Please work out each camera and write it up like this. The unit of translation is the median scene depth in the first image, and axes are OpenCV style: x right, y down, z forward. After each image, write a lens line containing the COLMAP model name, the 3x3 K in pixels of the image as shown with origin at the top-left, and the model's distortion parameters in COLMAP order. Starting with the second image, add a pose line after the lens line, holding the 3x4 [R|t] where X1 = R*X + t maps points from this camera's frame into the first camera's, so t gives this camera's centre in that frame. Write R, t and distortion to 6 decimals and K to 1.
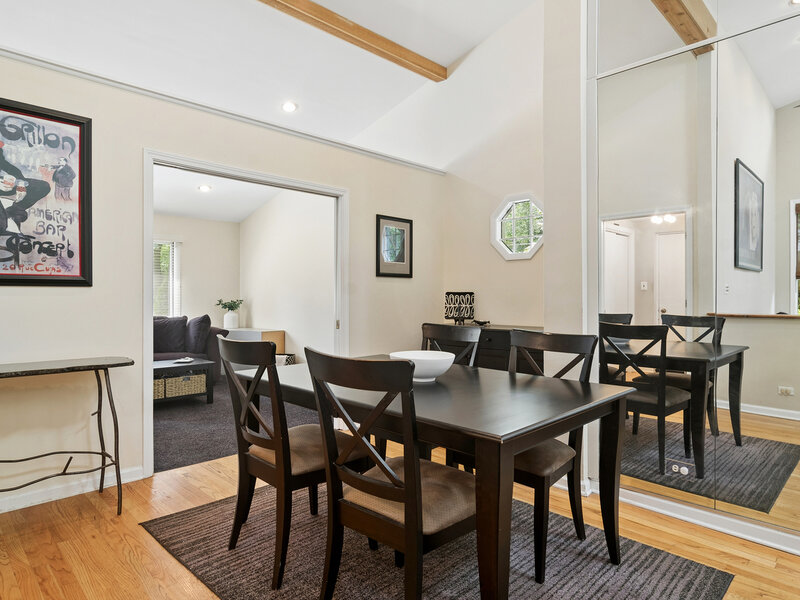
lens RADIAL K [[492.3, 0, 403.3], [0, 492.3, 299.7], [0, 0, 1]] dist [0.008949, 0.001194]
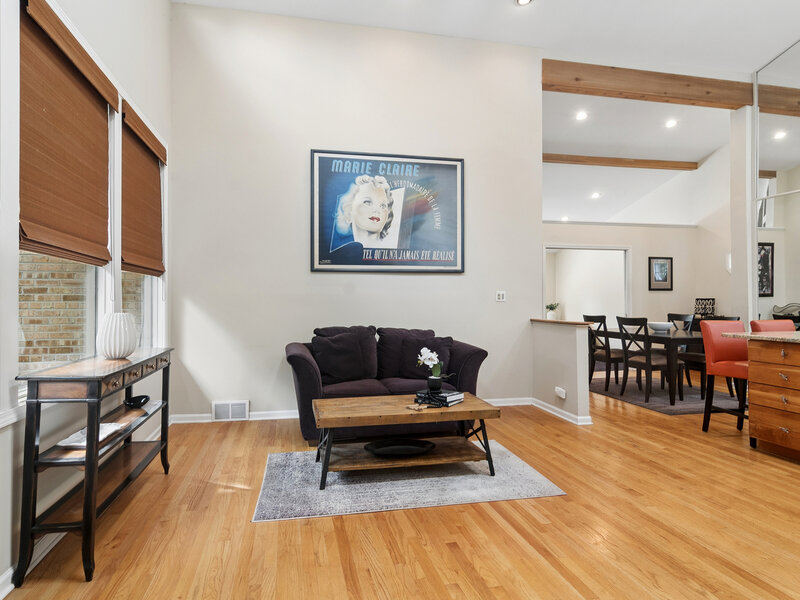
lens RADIAL K [[492.3, 0, 401.3], [0, 492.3, 295.9], [0, 0, 1]] dist [0.008949, 0.001194]
pose [[0.846260, -0.010026, -0.532676, 0.136706], [0.002016, 0.999876, -0.015616, 0.000060], [0.532767, 0.012142, 0.846175, -0.999881]]
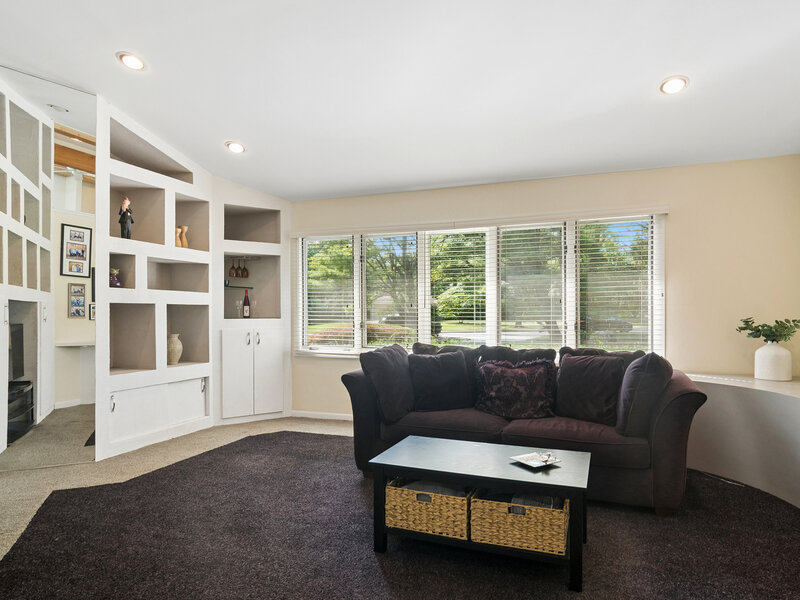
lens RADIAL K [[492.3, 0, 402.3], [0, 492.3, 302.9], [0, 0, 1]] dist [0.008949, 0.001194]
pose [[0.383145, -0.007916, -0.923654, -0.082587], [0.005189, 0.999966, -0.006417, -0.024780], [0.923674, -0.002335, 0.383173, 0.850758]]
